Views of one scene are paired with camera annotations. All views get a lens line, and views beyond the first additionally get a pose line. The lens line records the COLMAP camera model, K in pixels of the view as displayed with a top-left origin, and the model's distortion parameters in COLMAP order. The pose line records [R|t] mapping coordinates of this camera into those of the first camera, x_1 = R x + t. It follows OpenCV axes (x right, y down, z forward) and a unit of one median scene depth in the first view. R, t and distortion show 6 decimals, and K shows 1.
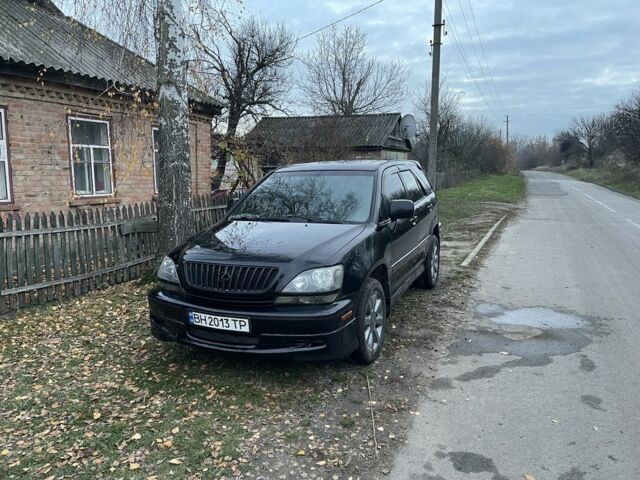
lens RADIAL K [[496.8, 0, 320.0], [0, 496.8, 240.0], [0, 0, 1]] dist [0.000858, -0.000294]
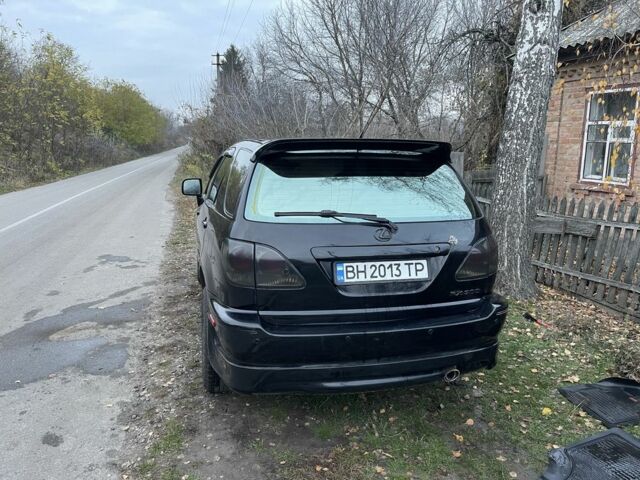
lens RADIAL K [[490.9, 0, 320.0], [0, 490.9, 240.0], [0, 0, 1]] dist [-0.051446, -0.000159]
pose [[-0.788474, 0.116377, -0.603958, 0.558091], [-0.100547, 0.944340, 0.313230, -0.282967], [0.606794, 0.307700, -0.732886, 1.833514]]
